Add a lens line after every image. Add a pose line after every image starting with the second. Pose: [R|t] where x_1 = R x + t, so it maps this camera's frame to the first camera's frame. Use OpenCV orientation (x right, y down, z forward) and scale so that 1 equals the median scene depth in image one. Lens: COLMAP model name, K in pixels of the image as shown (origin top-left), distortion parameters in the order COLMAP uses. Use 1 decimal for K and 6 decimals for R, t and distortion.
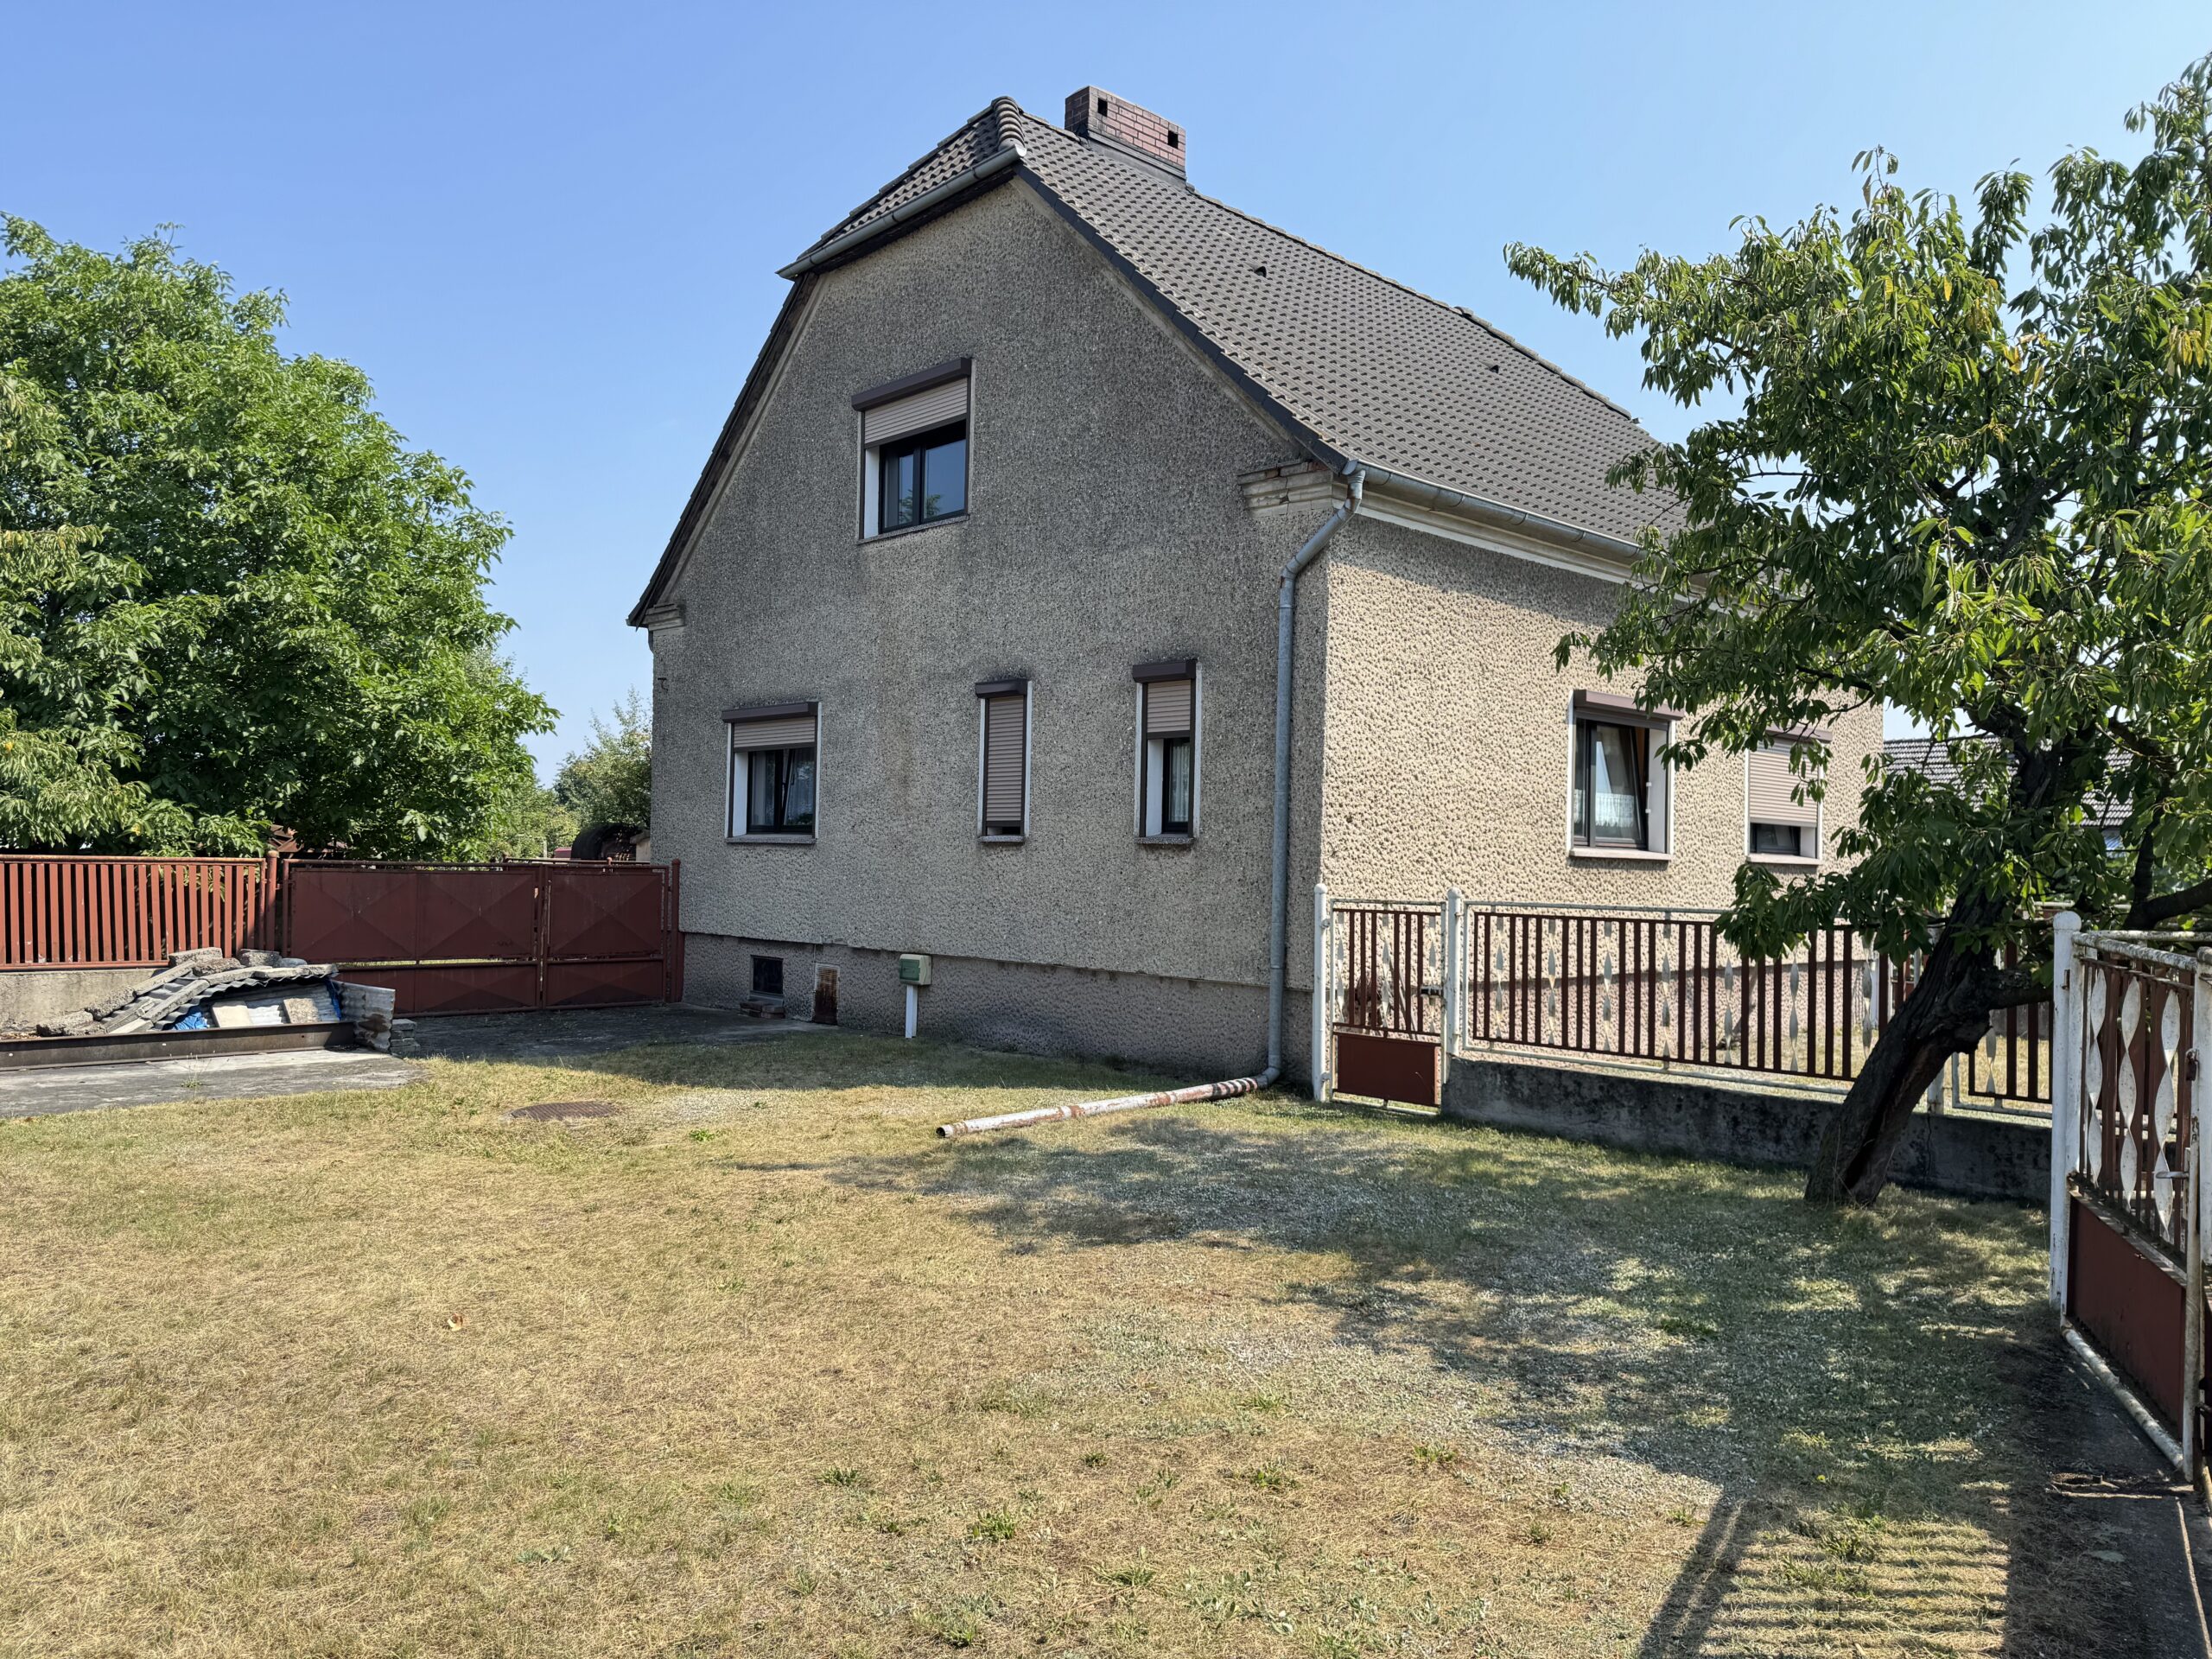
lens RADIAL K [[1883.7, 0, 1099.8], [0, 1883.7, 875.9], [0, 0, 1]] dist [0.342457, -0.545694]
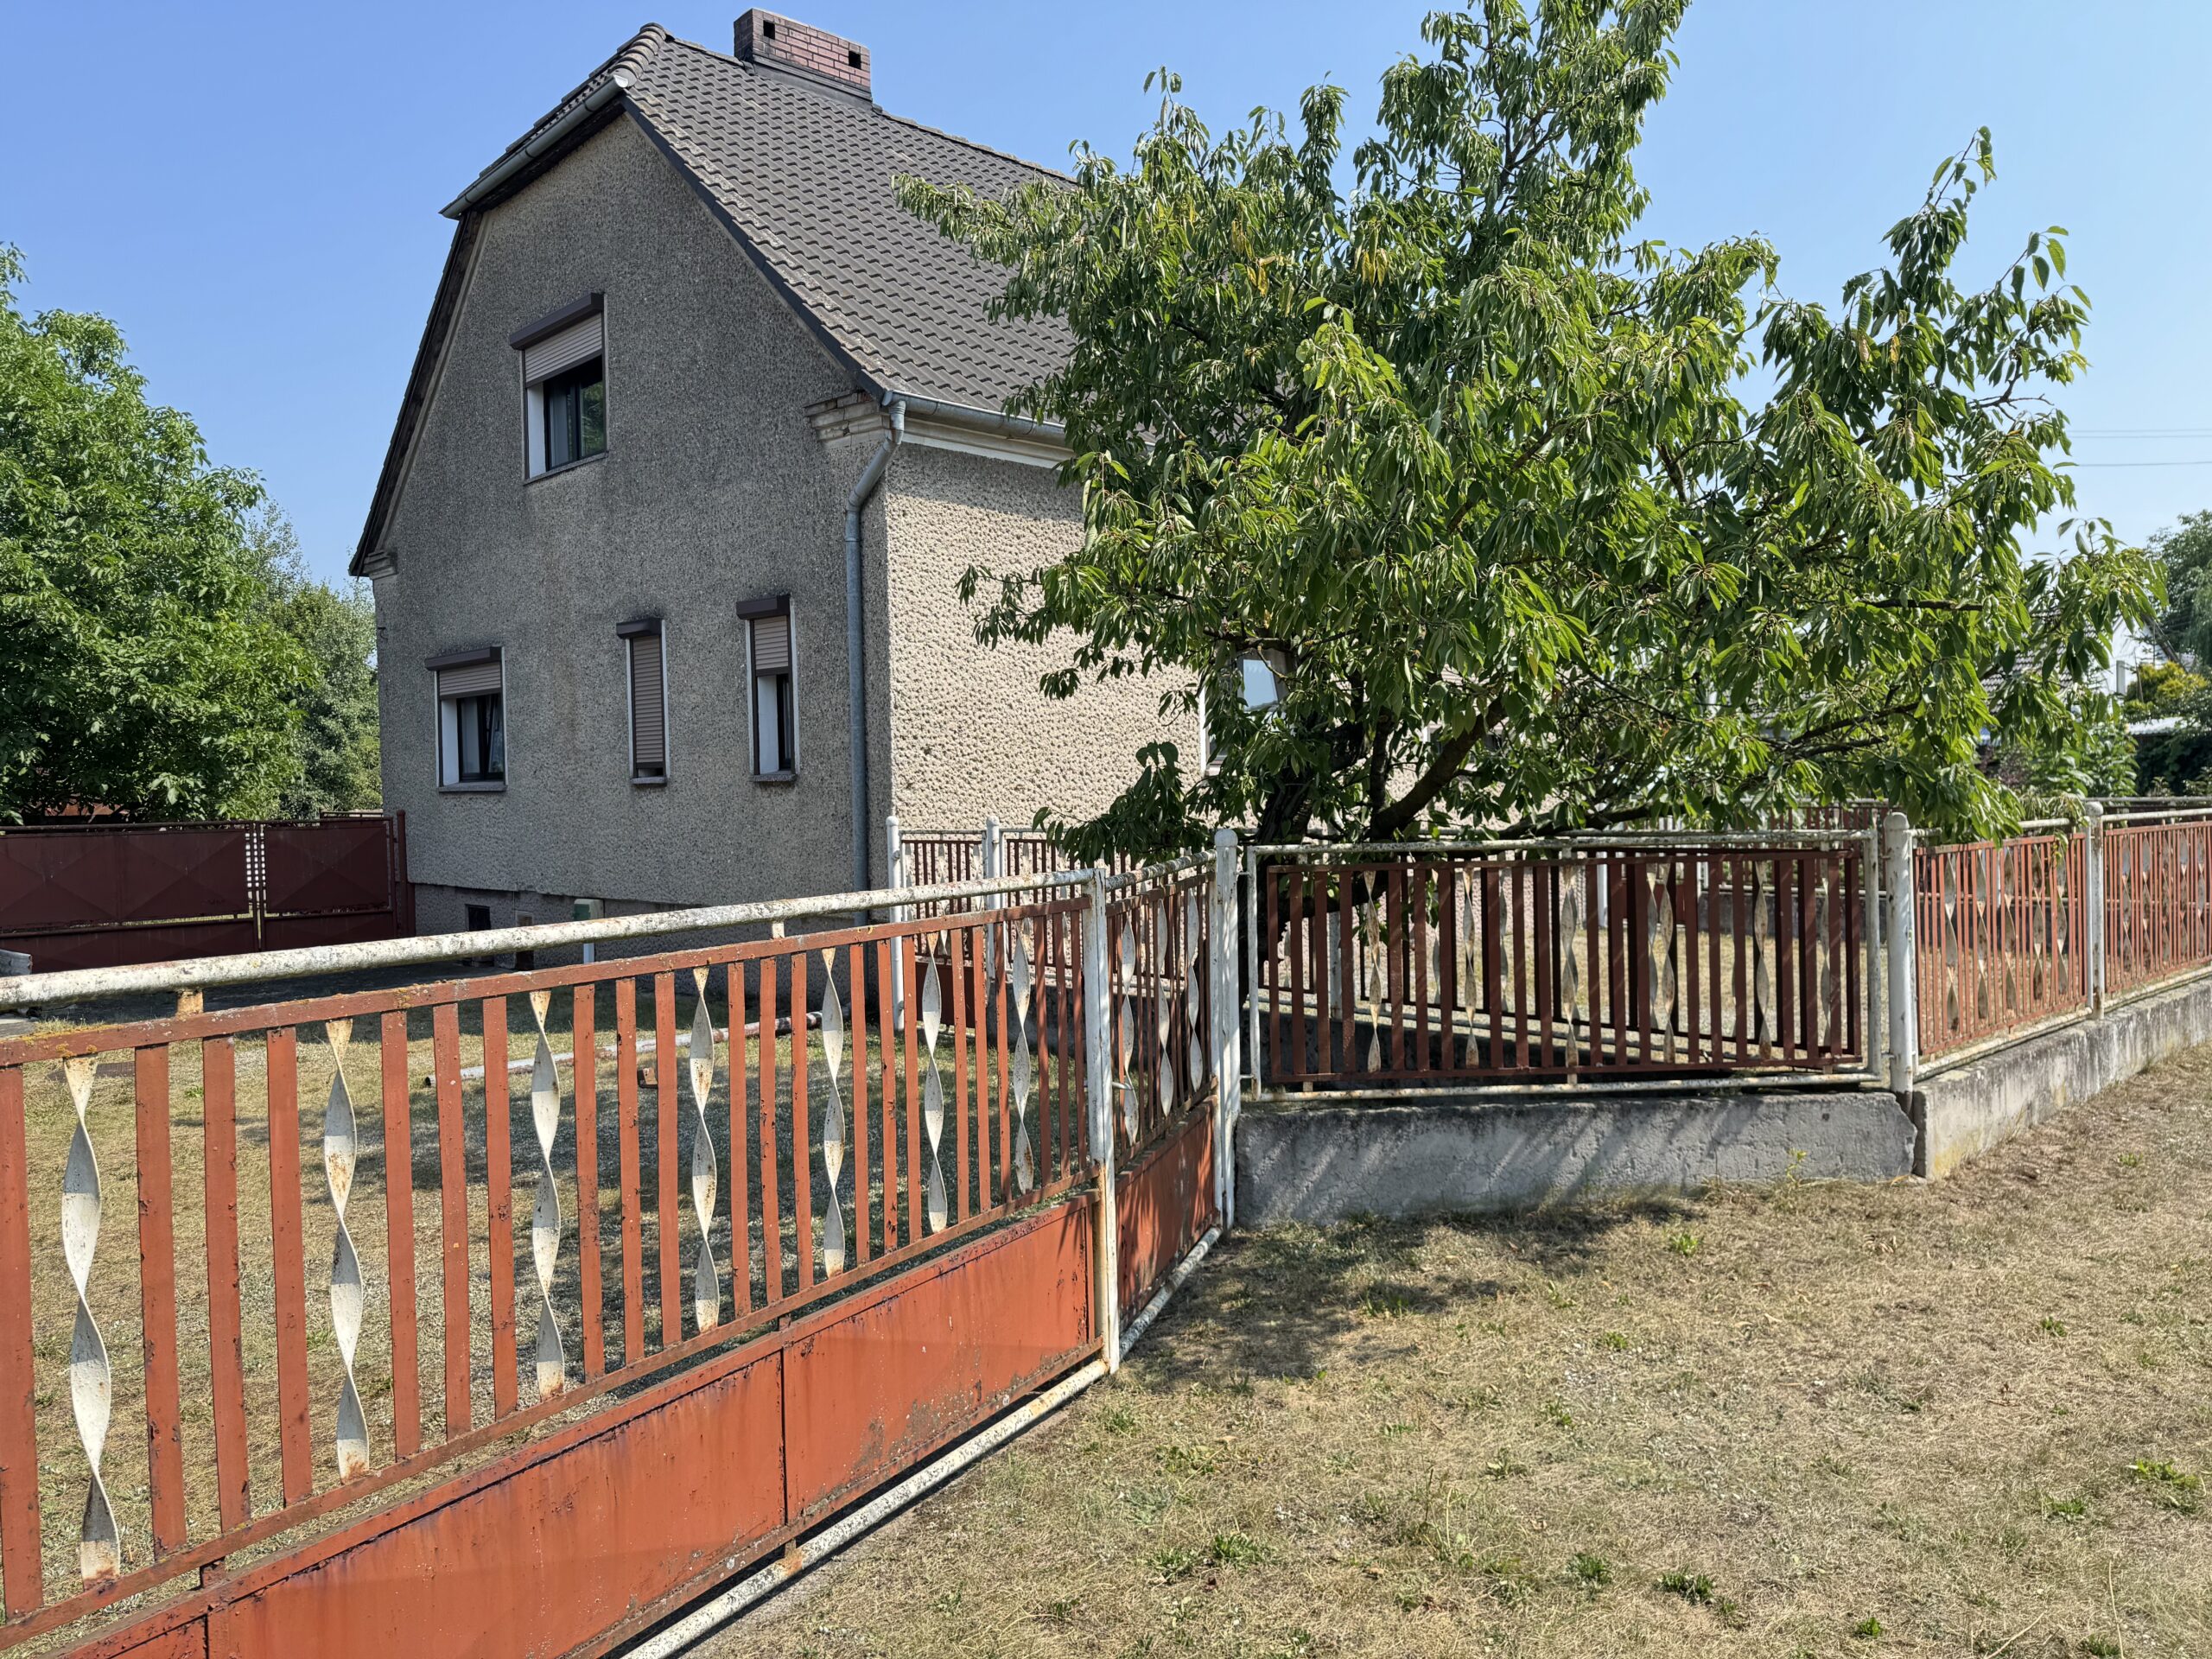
lens RADIAL K [[1883.7, 0, 1099.8], [0, 1883.7, 875.9], [0, 0, 1]] dist [0.342457, -0.545694]
pose [[0.998852, -0.040156, -0.026101, 0.205631], [0.041164, 0.998380, 0.039280, 0.000687], [0.024482, -0.040310, 0.998887, -0.007263]]
